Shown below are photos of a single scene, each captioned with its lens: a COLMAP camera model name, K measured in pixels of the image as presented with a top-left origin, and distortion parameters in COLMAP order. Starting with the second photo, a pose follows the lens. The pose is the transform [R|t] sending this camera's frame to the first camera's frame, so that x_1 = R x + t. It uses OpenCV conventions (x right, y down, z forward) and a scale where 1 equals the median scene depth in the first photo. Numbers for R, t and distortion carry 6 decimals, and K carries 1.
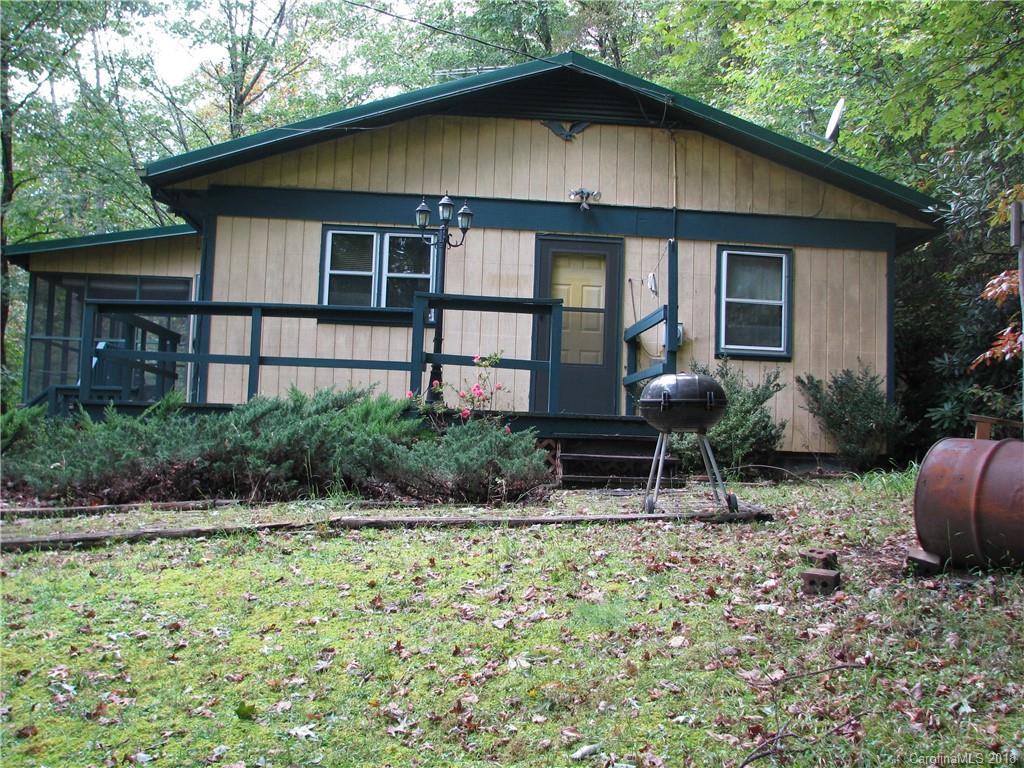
lens RADIAL K [[1100.6, 0, 512.8], [0, 1100.6, 377.2], [0, 0, 1]] dist [-0.195682, 0.283143]
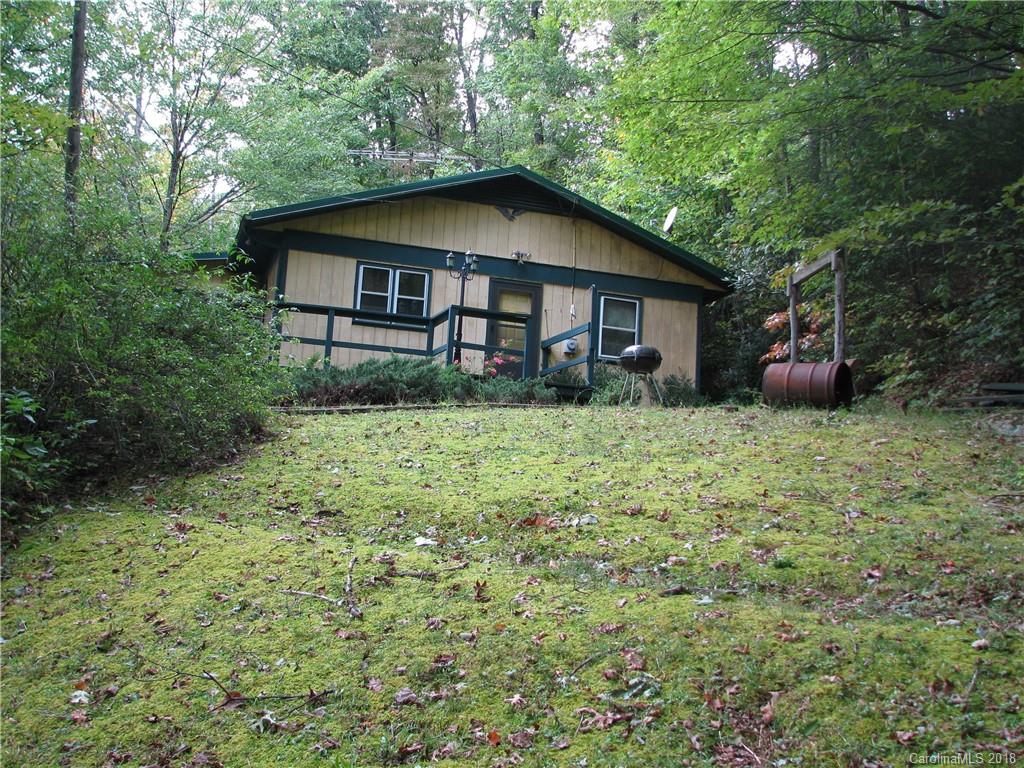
lens RADIAL K [[1100.6, 0, 512.8], [0, 1100.6, 377.2], [0, 0, 1]] dist [-0.195682, 0.283143]
pose [[0.969852, 0.053106, 0.237837, -0.315388], [-0.041464, 0.997696, -0.053691, 0.096413], [-0.240140, 0.042211, 0.969820, -0.536104]]
